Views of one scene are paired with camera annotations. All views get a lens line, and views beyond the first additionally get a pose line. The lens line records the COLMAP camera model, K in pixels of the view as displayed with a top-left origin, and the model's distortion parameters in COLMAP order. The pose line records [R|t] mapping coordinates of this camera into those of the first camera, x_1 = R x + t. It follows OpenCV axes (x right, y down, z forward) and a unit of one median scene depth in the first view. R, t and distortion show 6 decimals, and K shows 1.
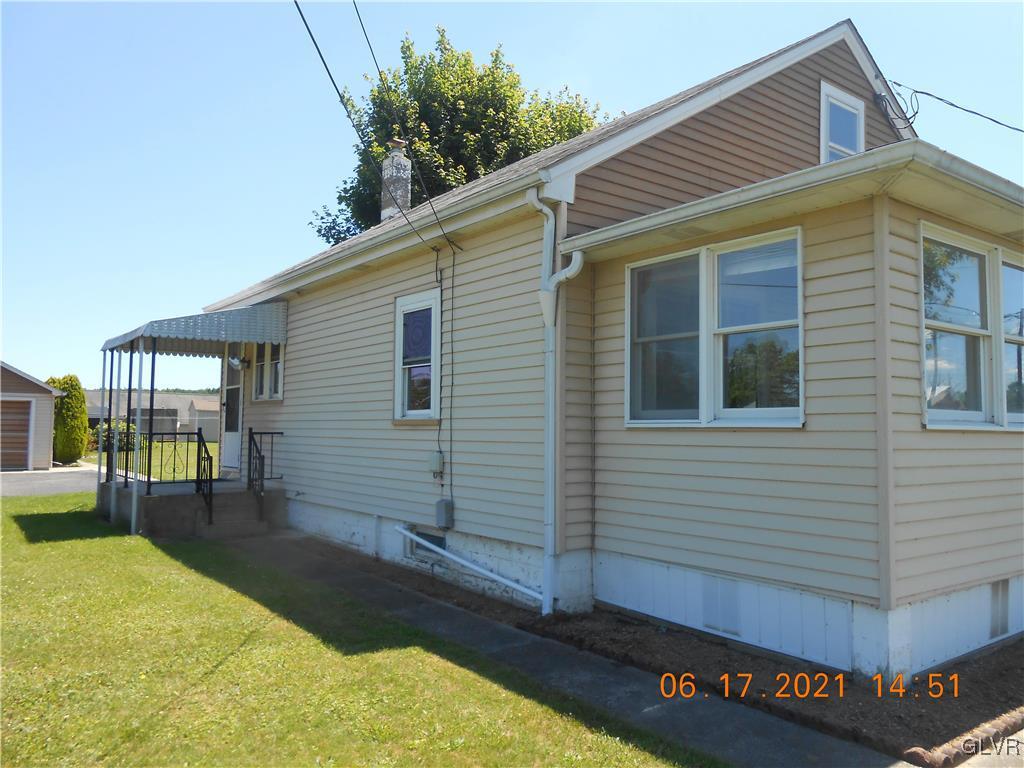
lens RADIAL K [[795.1, 0, 511.2], [0, 795.1, 385.9], [0, 0, 1]] dist [-0.028526, 0.022723]
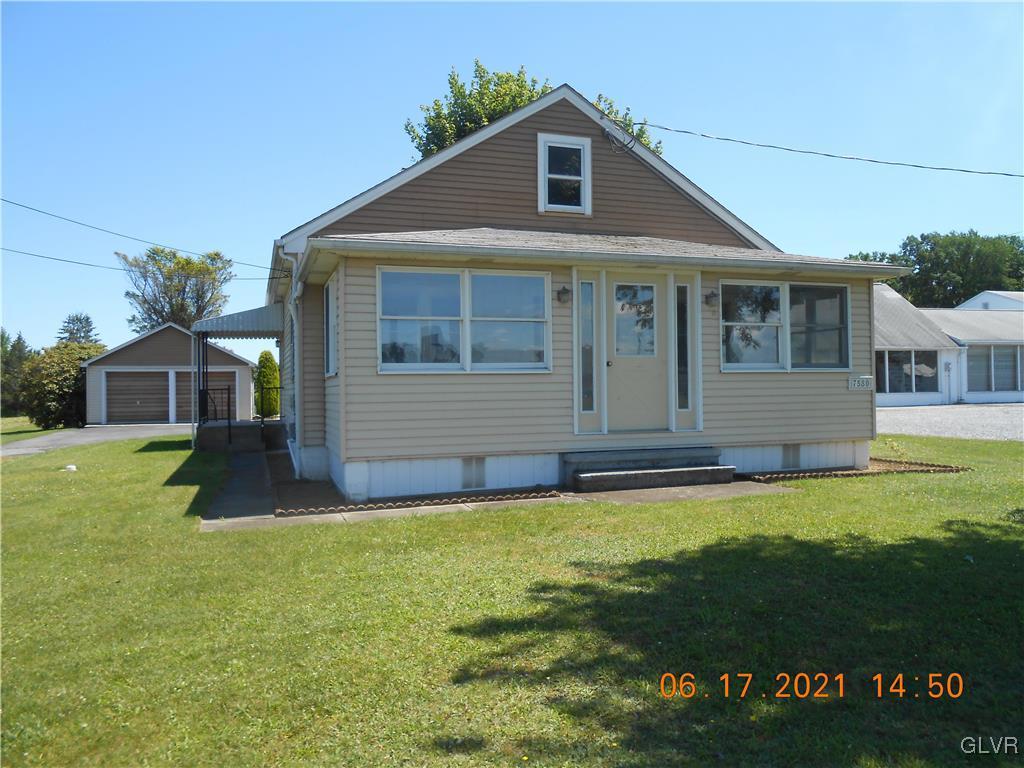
lens RADIAL K [[795.1, 0, 510.5], [0, 795.1, 385.9], [0, 0, 1]] dist [-0.028526, 0.022723]
pose [[0.944544, -0.026078, -0.327348, 0.299236], [0.043593, 0.997977, 0.046283, 0.001647], [0.325479, -0.057987, 0.943770, -0.151631]]
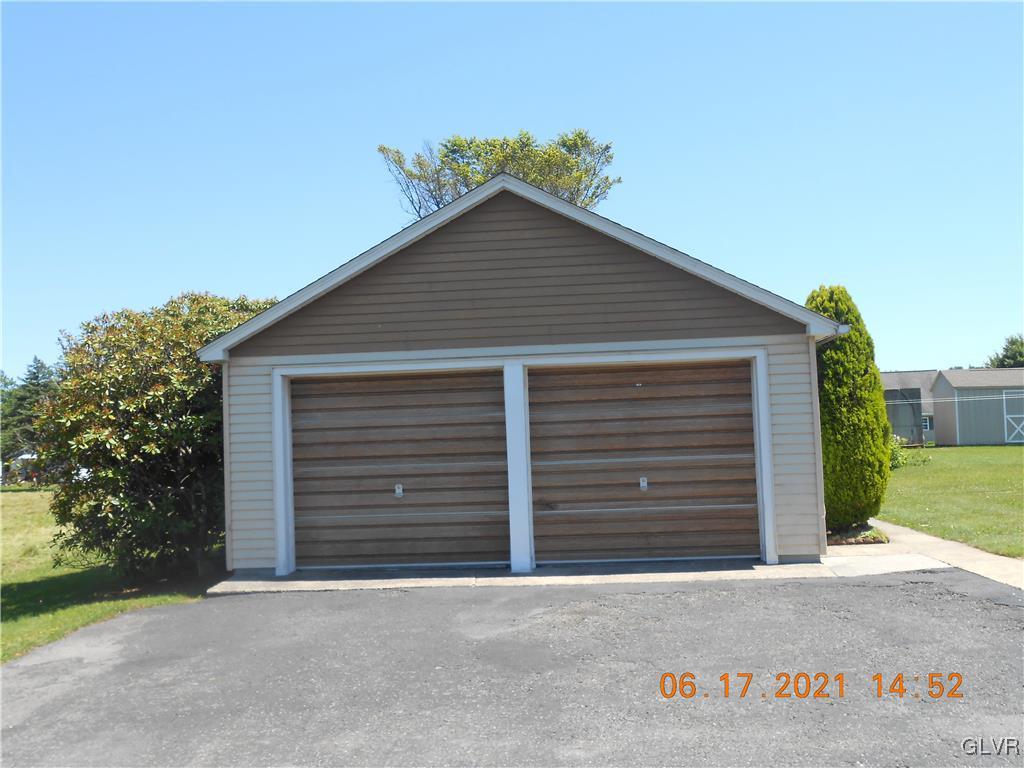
lens RADIAL K [[995.6, 0, 511.7], [0, 995.6, 382.8], [0, 0, 1]] dist [-0.012170, 0.000000]
pose [[0.756314, -0.072268, -0.650205, -0.412702], [0.082936, 0.996453, -0.014282, 0.027112], [0.648931, -0.043124, 0.759624, 0.611113]]
